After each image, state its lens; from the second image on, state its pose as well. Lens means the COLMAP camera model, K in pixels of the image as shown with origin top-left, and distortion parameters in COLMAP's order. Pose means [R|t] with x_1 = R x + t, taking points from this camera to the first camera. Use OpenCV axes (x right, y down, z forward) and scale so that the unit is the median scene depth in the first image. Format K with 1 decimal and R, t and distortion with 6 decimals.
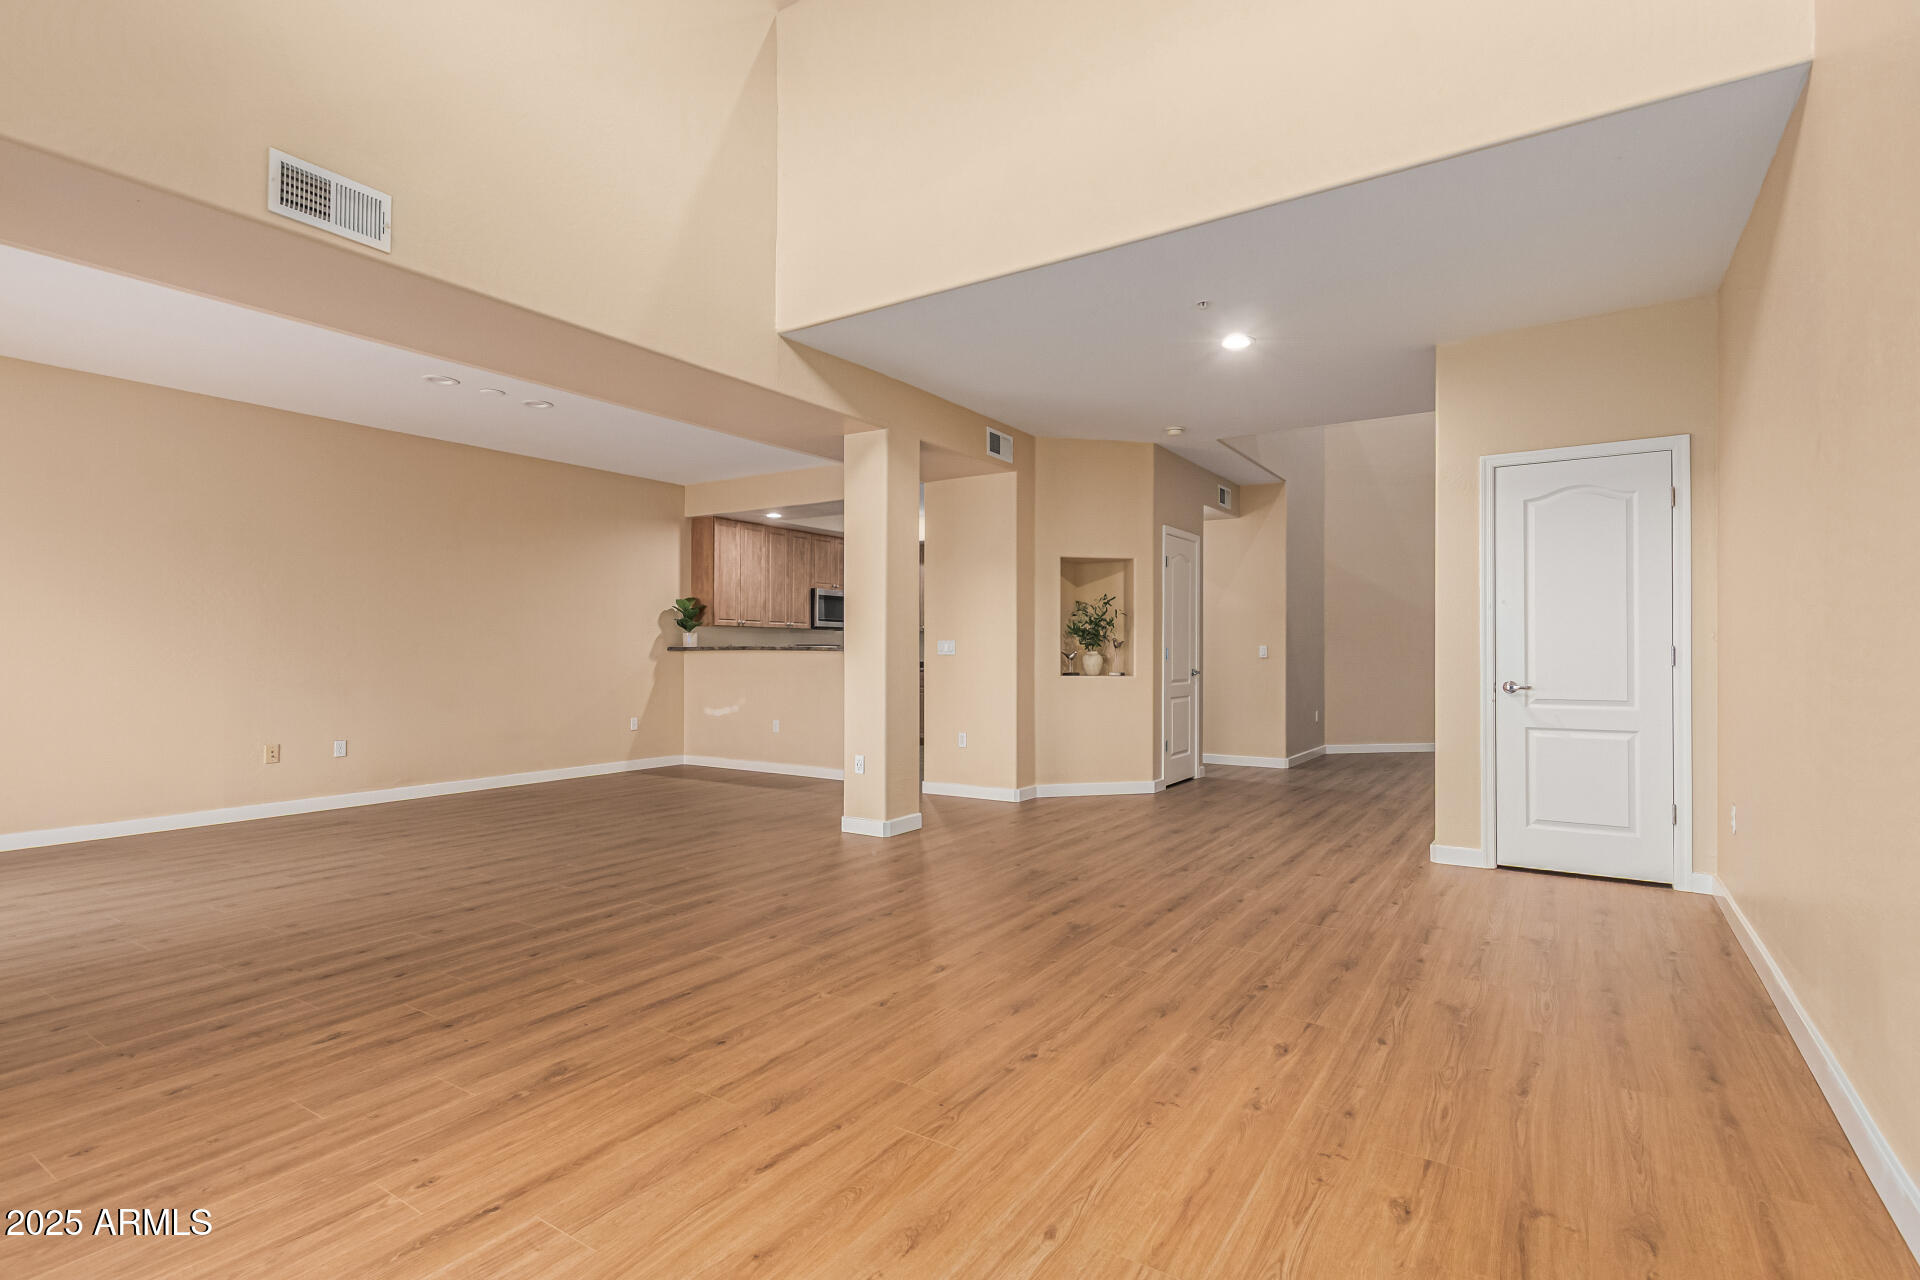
lens RADIAL K [[916.3, 0, 976.5], [0, 916.3, 644.1], [0, 0, 1]] dist [0.008953, -0.002155]
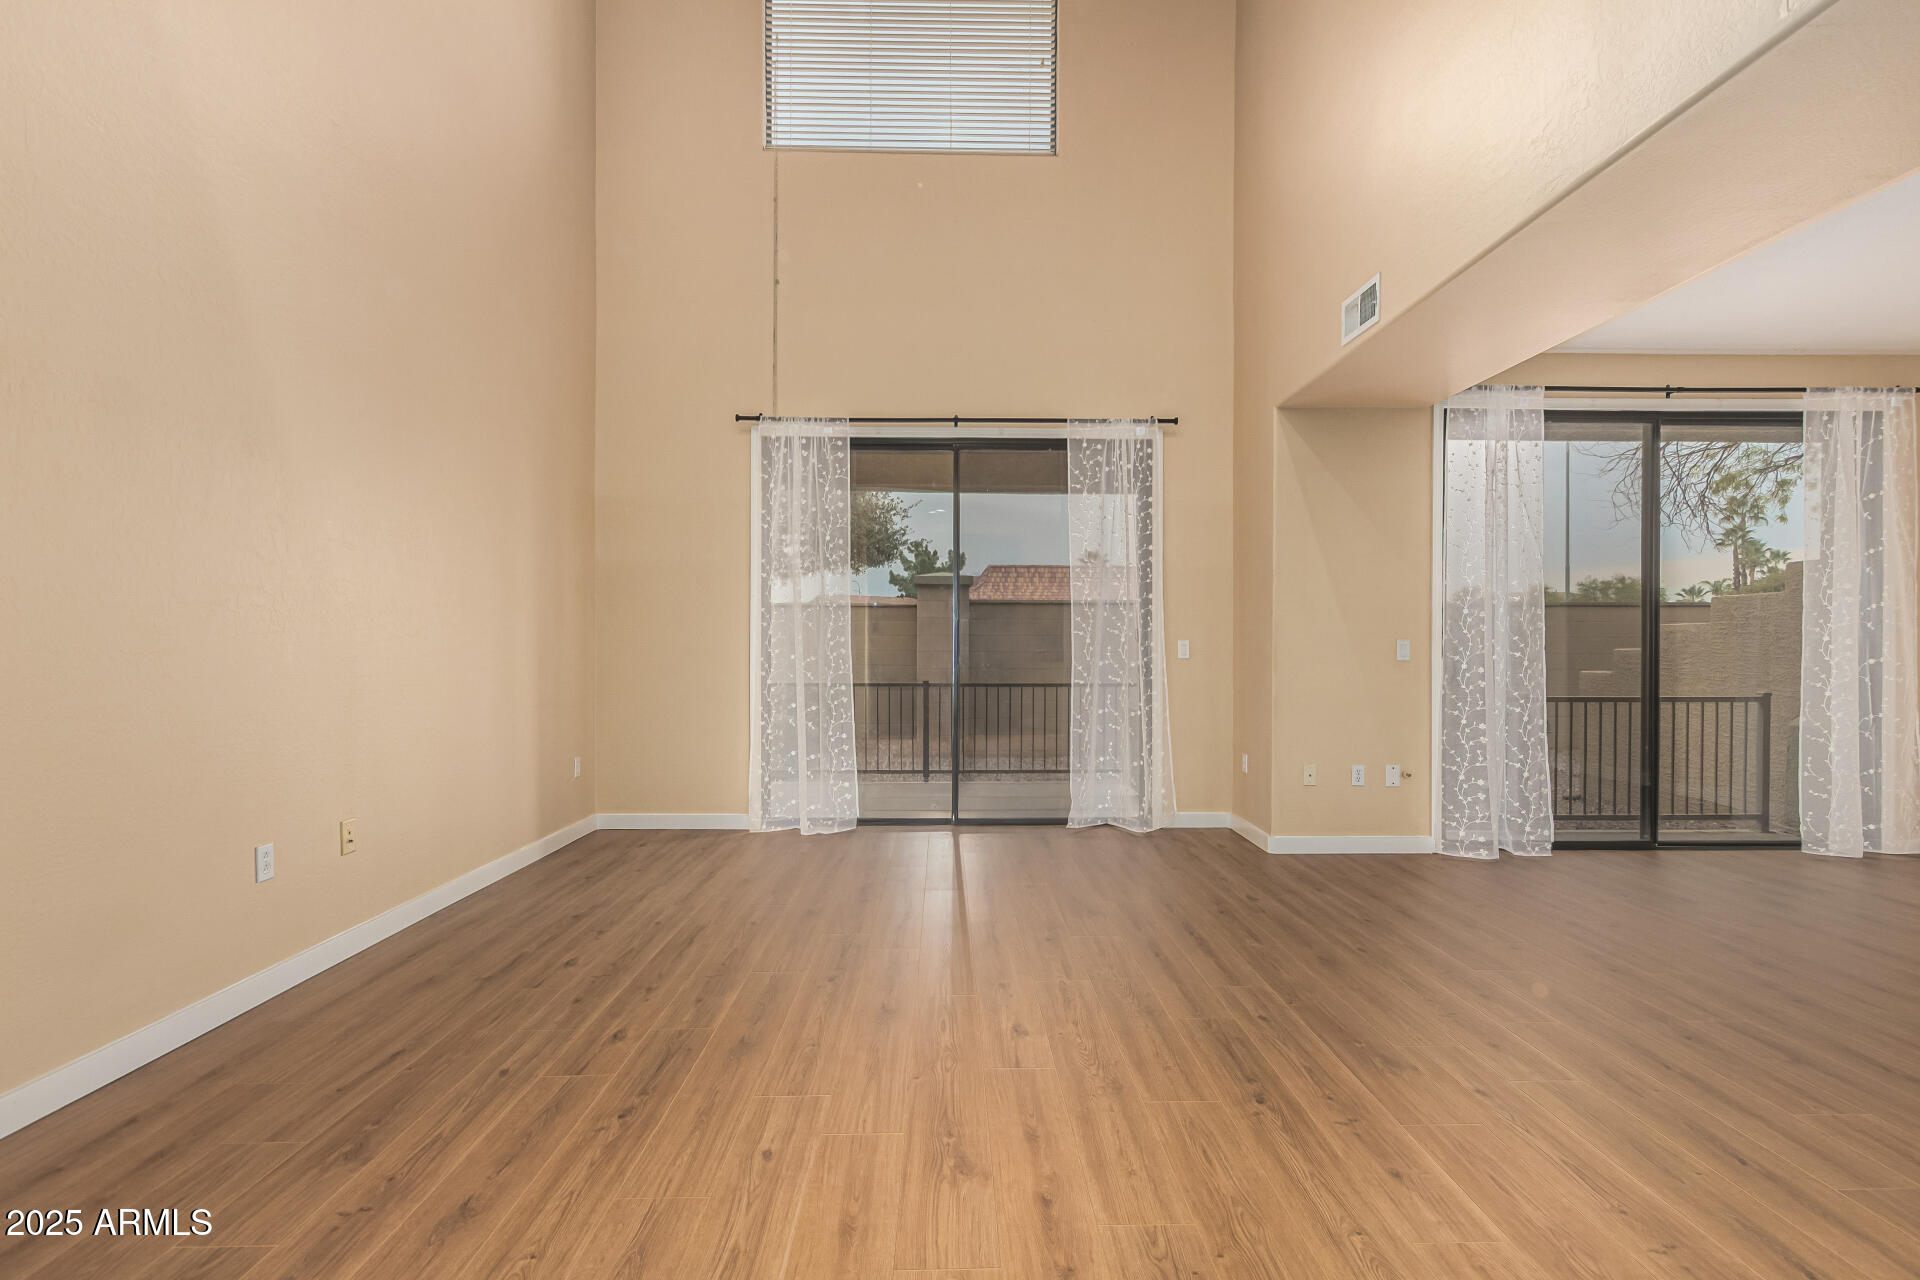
lens RADIAL K [[916.3, 0, 954.2], [0, 916.3, 651.8], [0, 0, 1]] dist [0.008953, -0.002155]
pose [[-0.836400, 0.001493, -0.548118, 0.178820], [0.000847, 0.999999, 0.001430, 0.002589], [0.548119, 0.000732, -0.836400, 0.635502]]
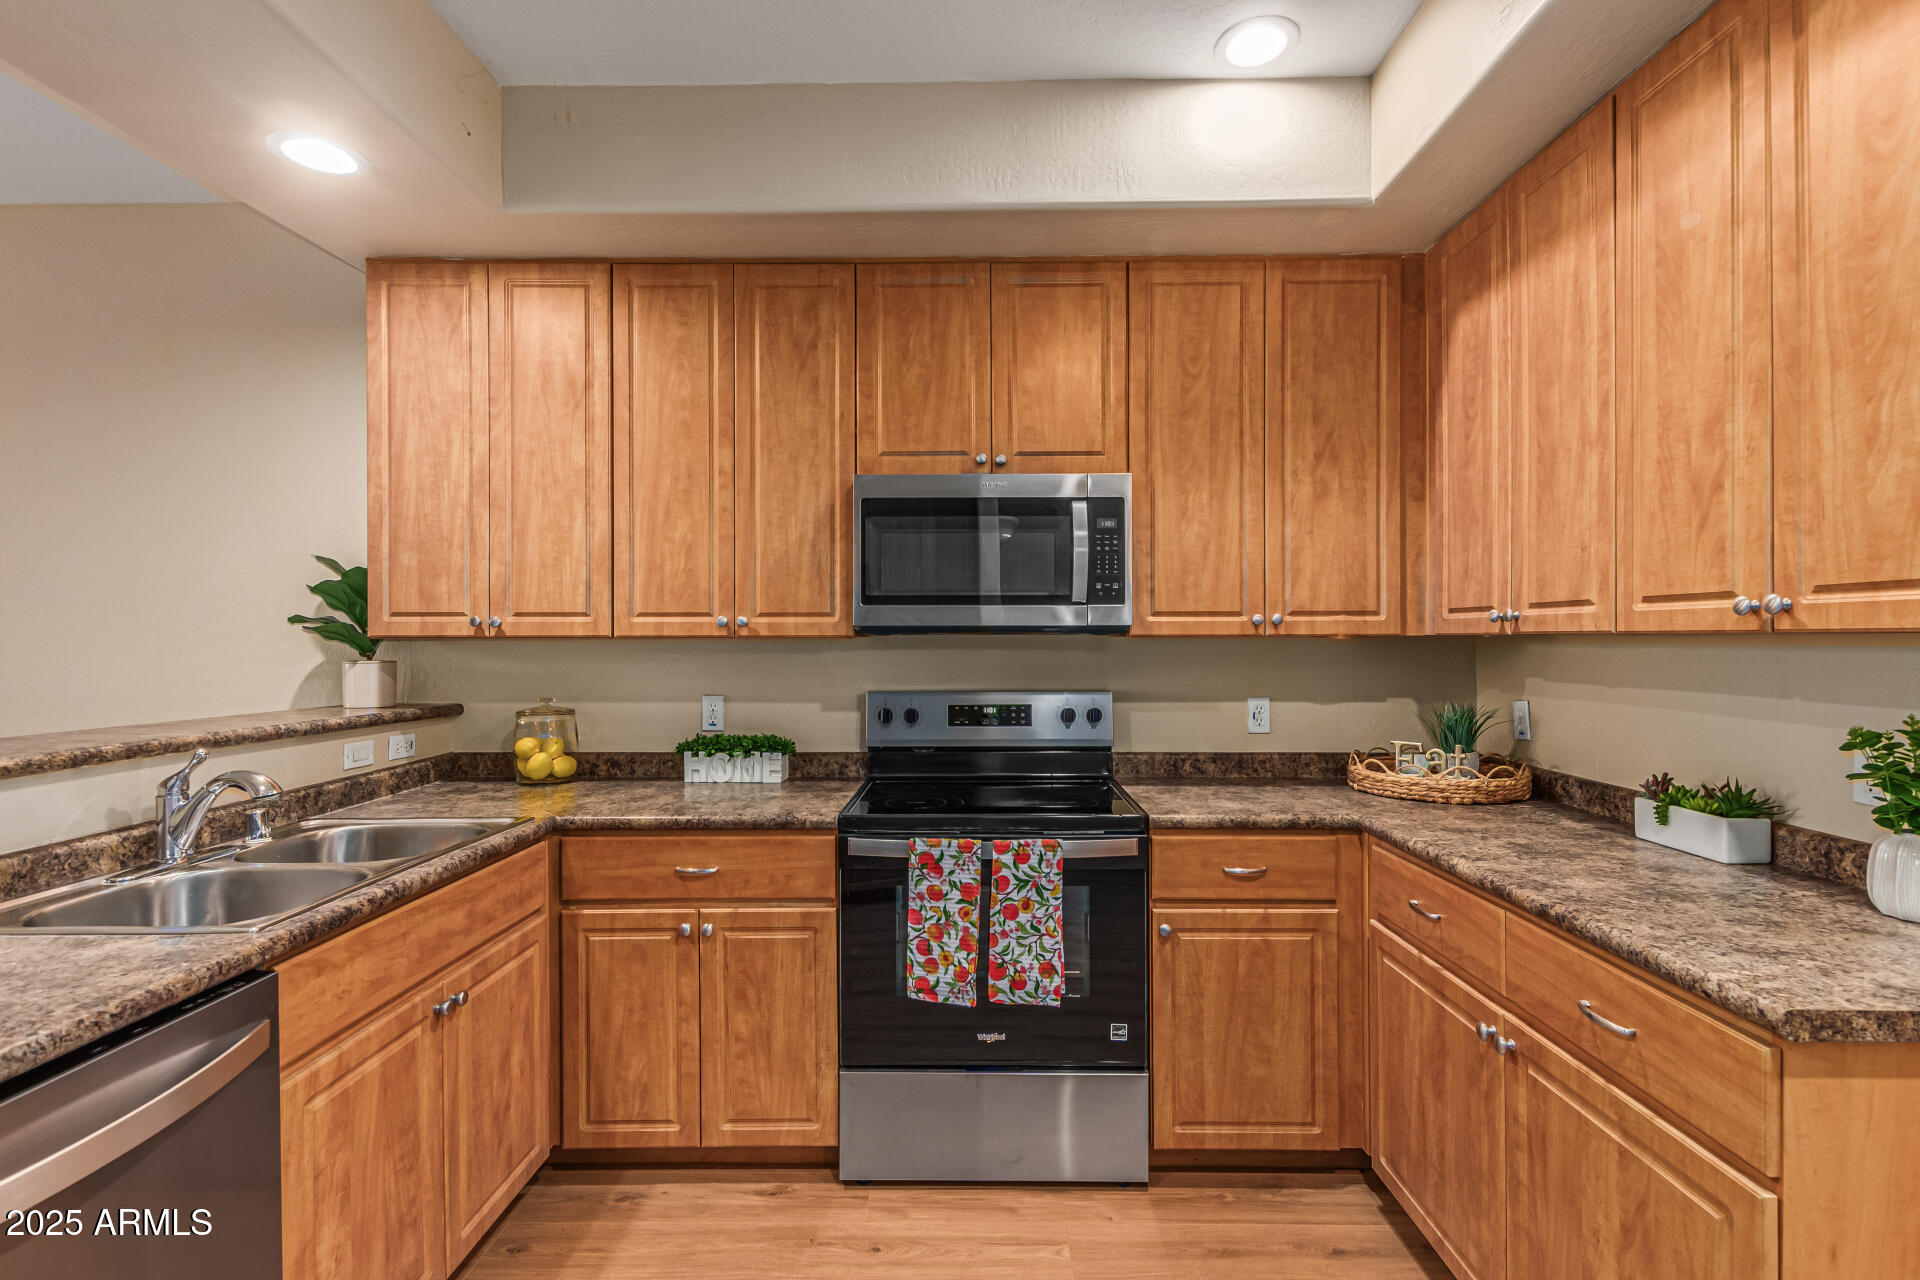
lens RADIAL K [[886.8, 0, 952.8], [0, 886.8, 644.7], [0, 0, 1]] dist [0.007597, -0.007030]
pose [[0.515118, 0.004823, -0.857106, 0.053706], [0.008696, 0.999903, 0.010853, -0.020483], [0.857075, -0.013044, 0.515026, 1.069119]]
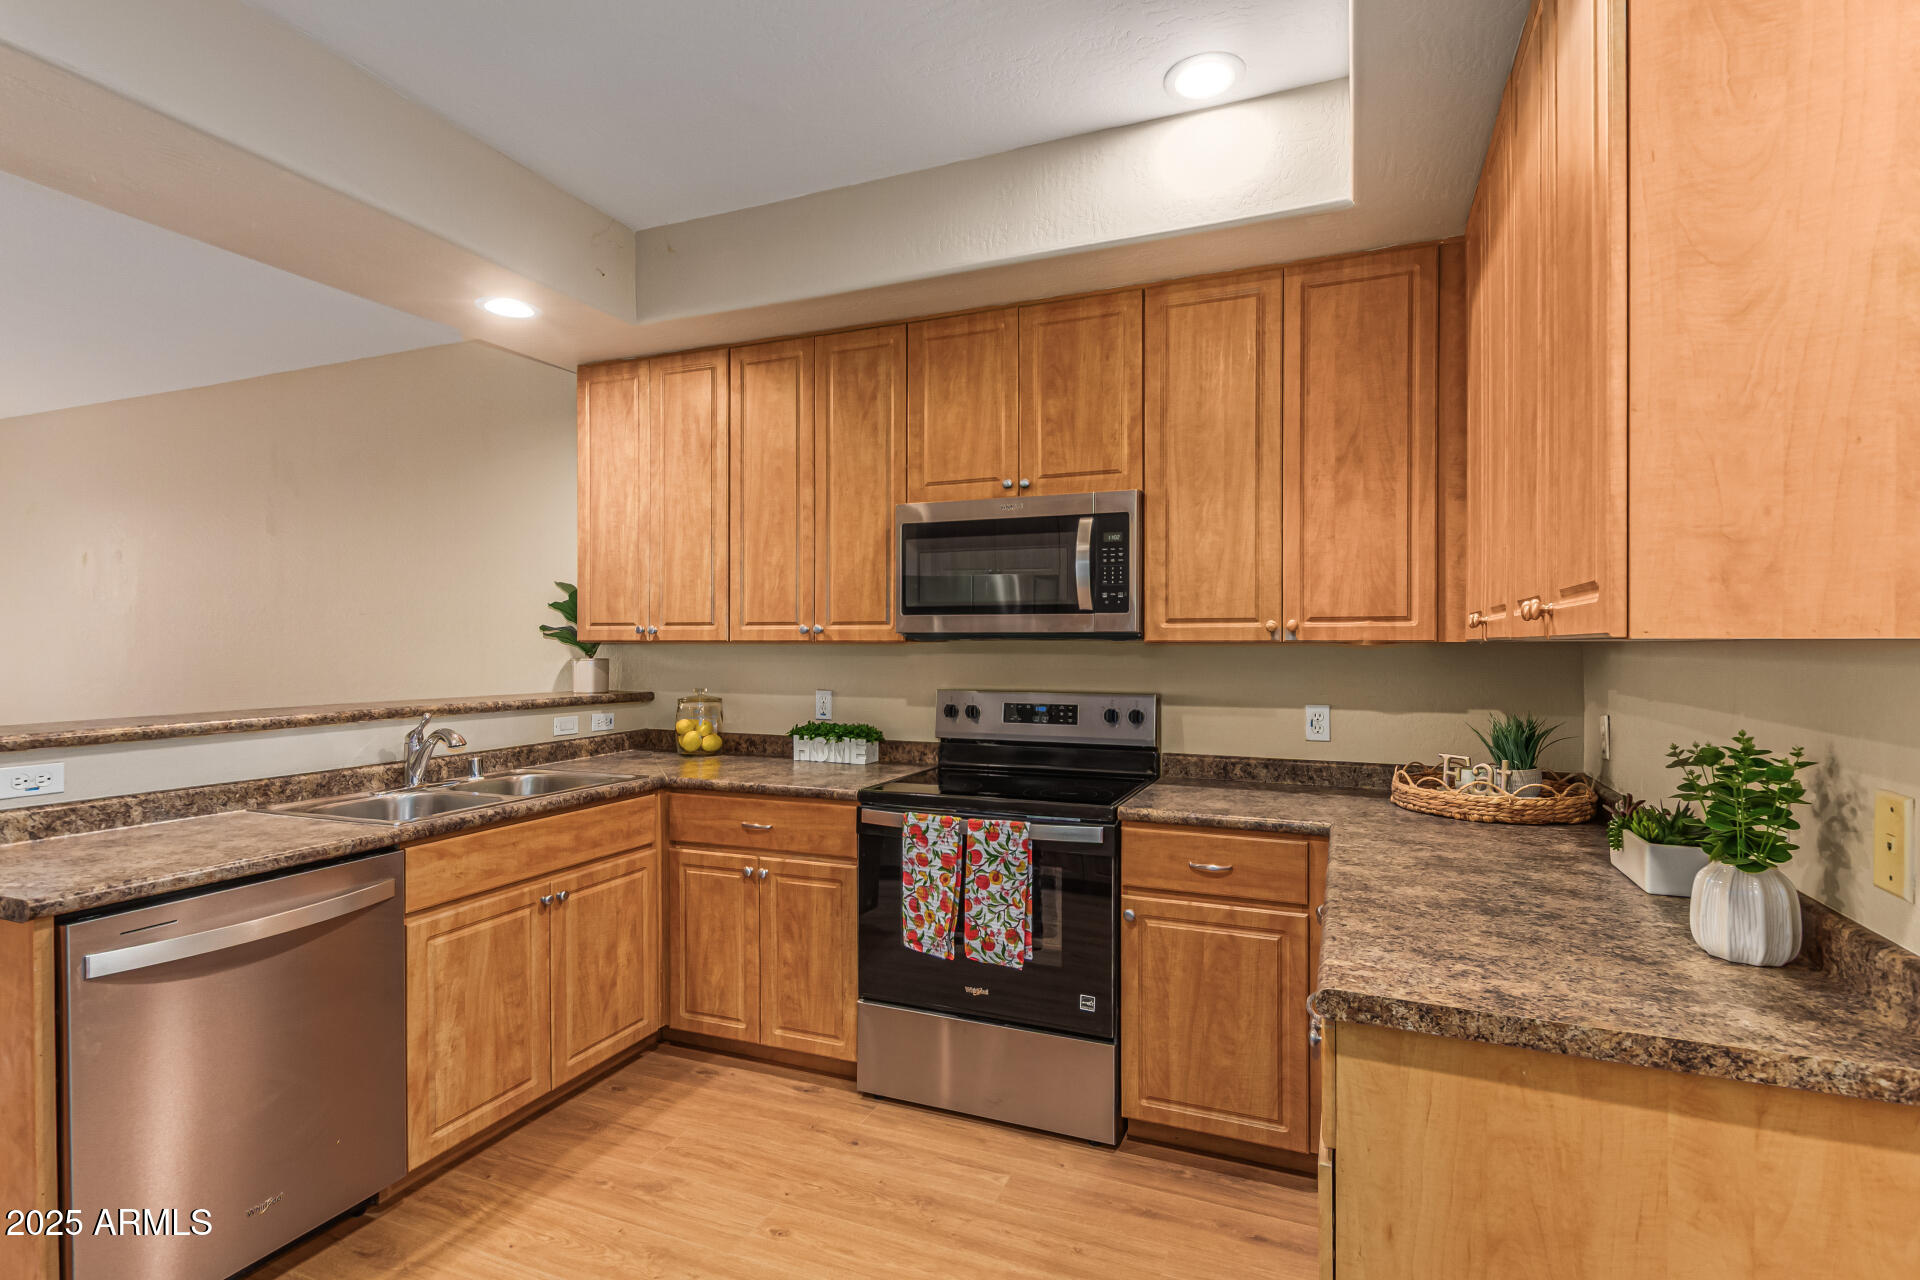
lens RADIAL K [[886.8, 0, 954.8], [0, 886.8, 649.7], [0, 0, 1]] dist [0.007597, -0.007030]
pose [[0.176275, 0.008077, -0.984308, 0.128185], [0.006529, 0.999935, 0.009374, -0.020207], [0.984319, -0.008079, 0.176210, 1.151607]]
